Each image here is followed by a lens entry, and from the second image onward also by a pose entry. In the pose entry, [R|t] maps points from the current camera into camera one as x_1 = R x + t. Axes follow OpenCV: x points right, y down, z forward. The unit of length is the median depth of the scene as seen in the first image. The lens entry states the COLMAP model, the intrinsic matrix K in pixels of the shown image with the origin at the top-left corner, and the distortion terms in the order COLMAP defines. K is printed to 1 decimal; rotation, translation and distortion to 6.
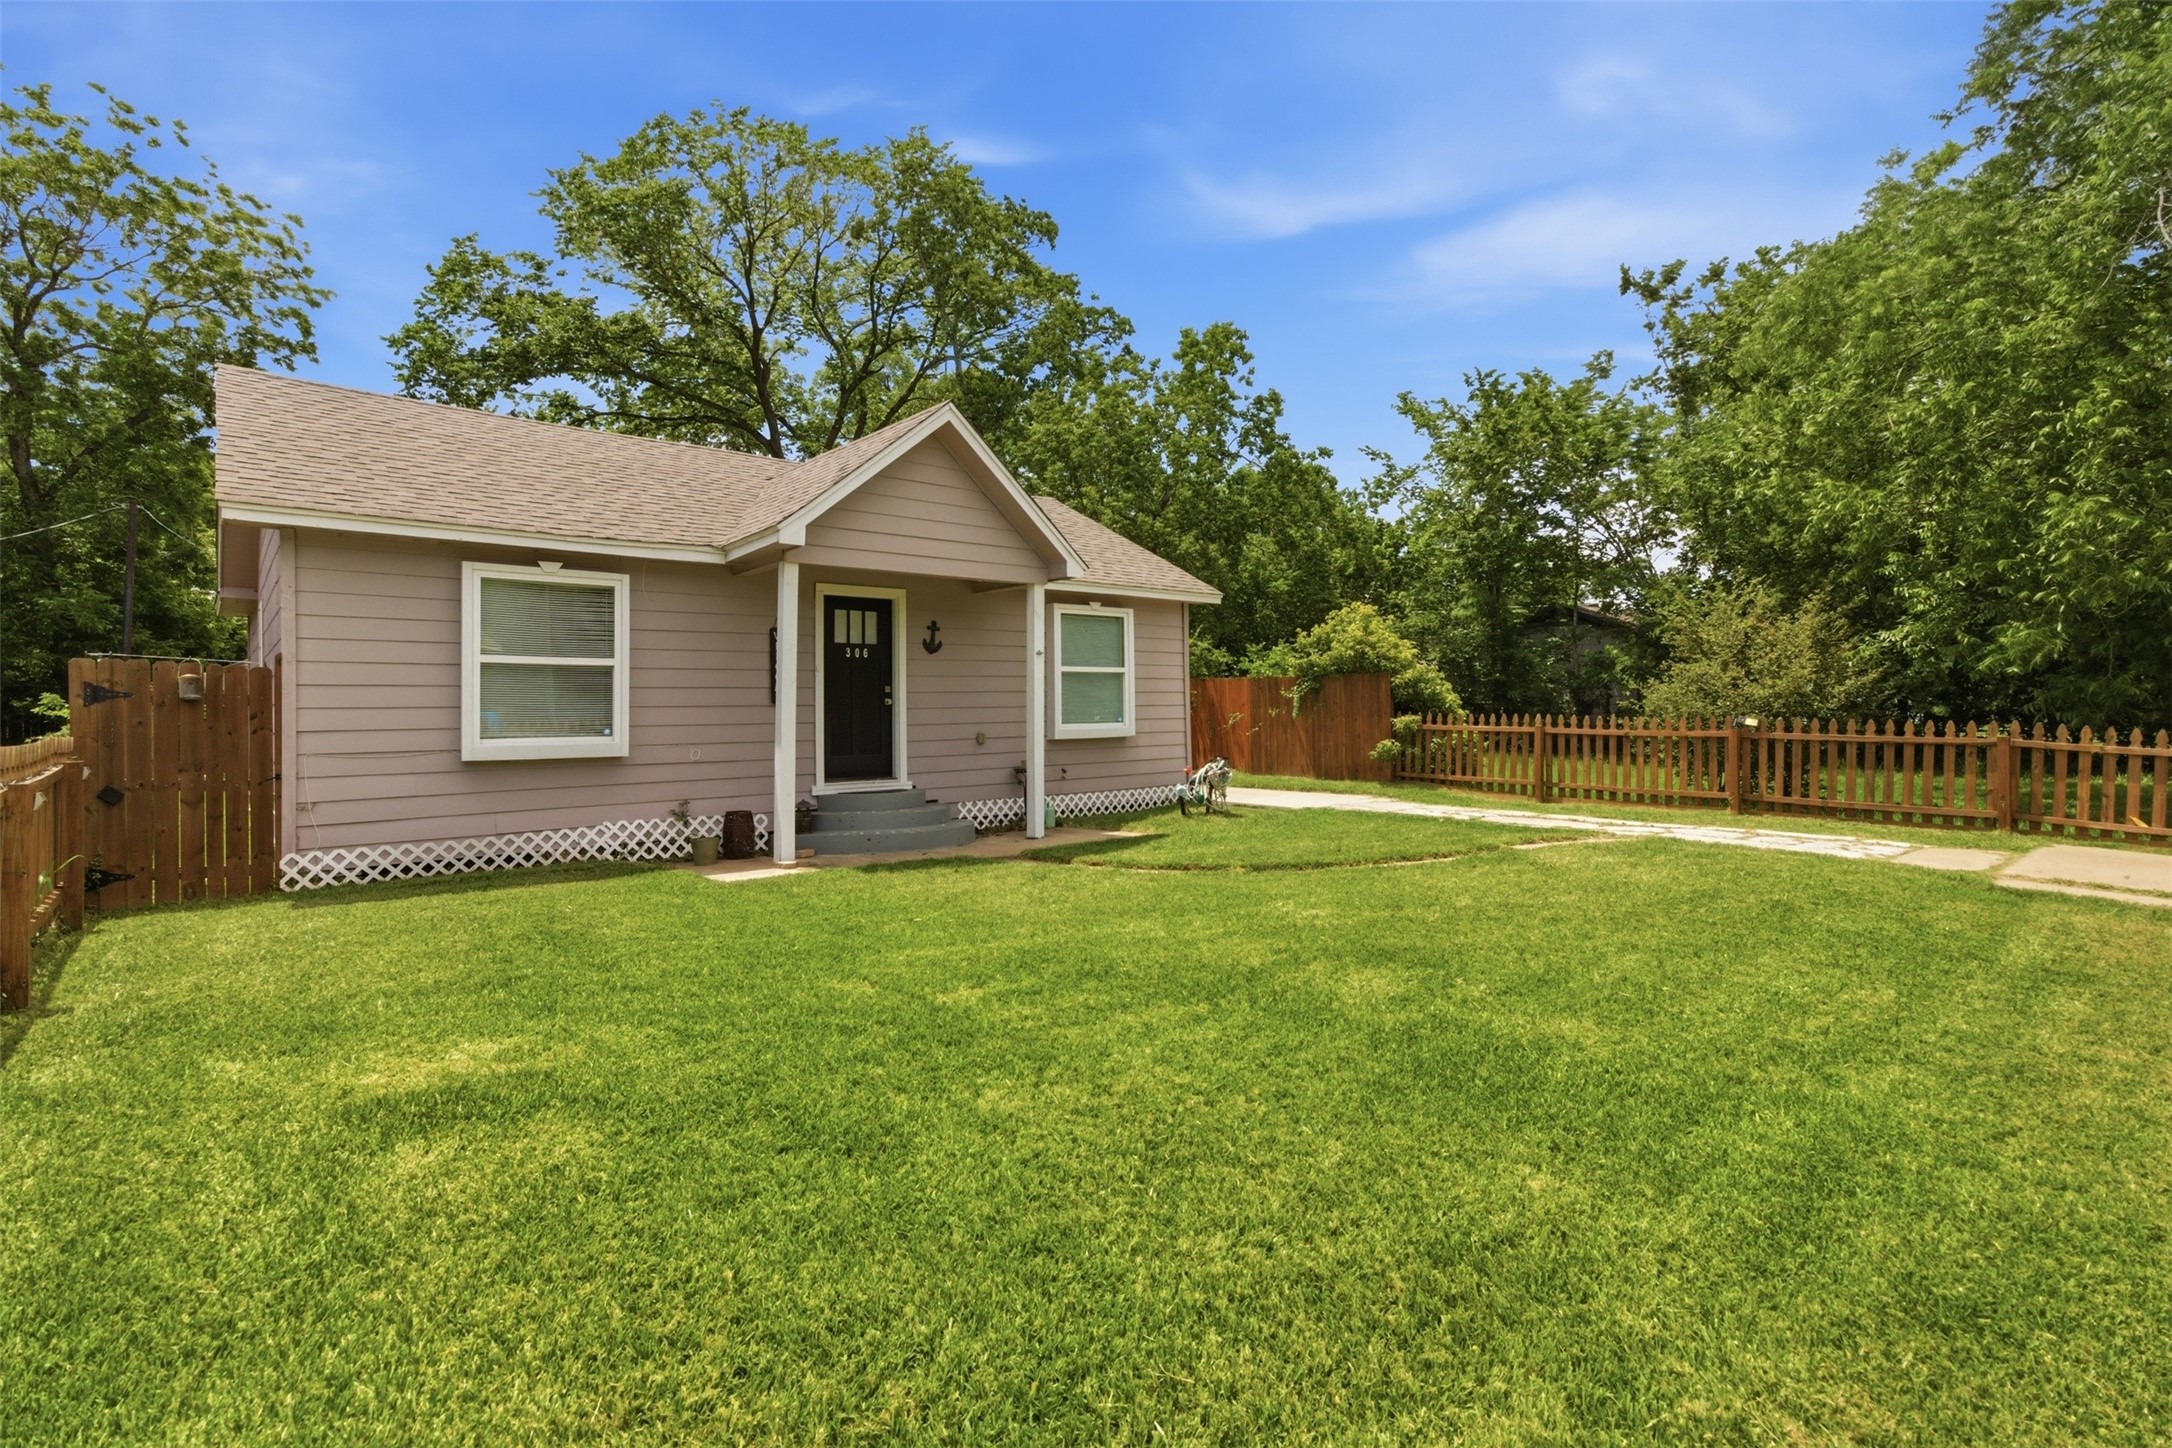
lens RADIAL K [[1018.9, 0, 1079.1], [0, 1018.9, 695.4], [0, 0, 1]] dist [-0.016089, 0.016478]
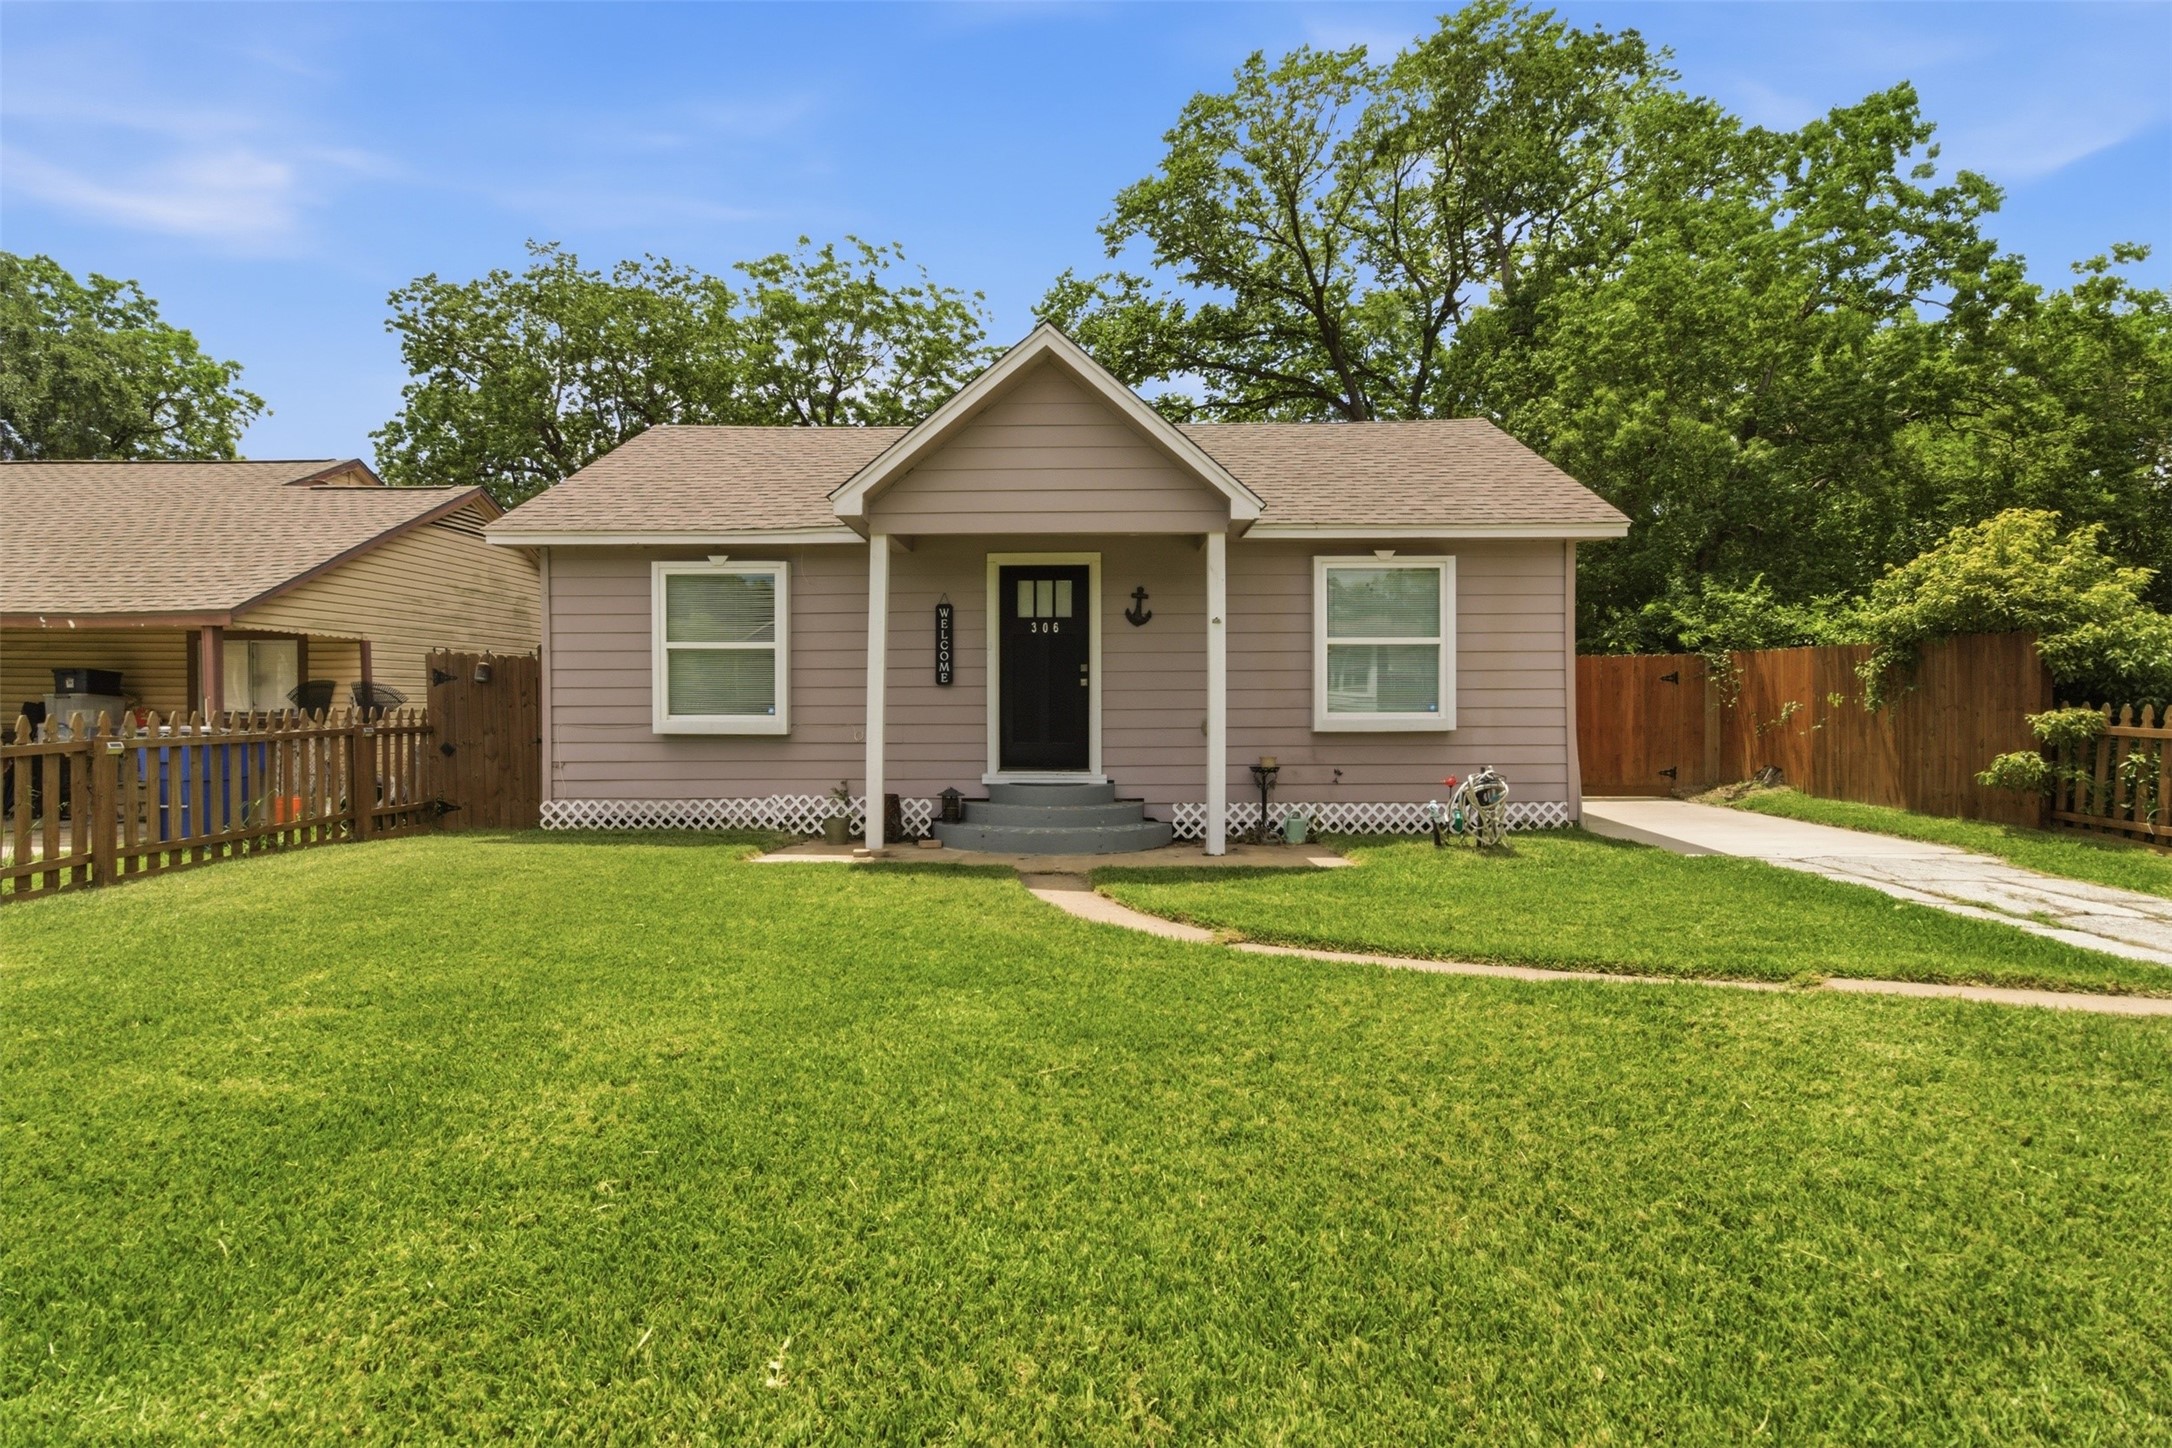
lens RADIAL K [[1016.8, 0, 1087.0], [0, 1016.8, 734.4], [0, 0, 1]] dist [-0.031645, 0.015230]
pose [[0.739849, 0.033890, -0.671919, 0.411370], [0.004165, 0.998481, 0.054947, 0.002576], [0.672760, -0.043452, 0.738584, 0.359877]]
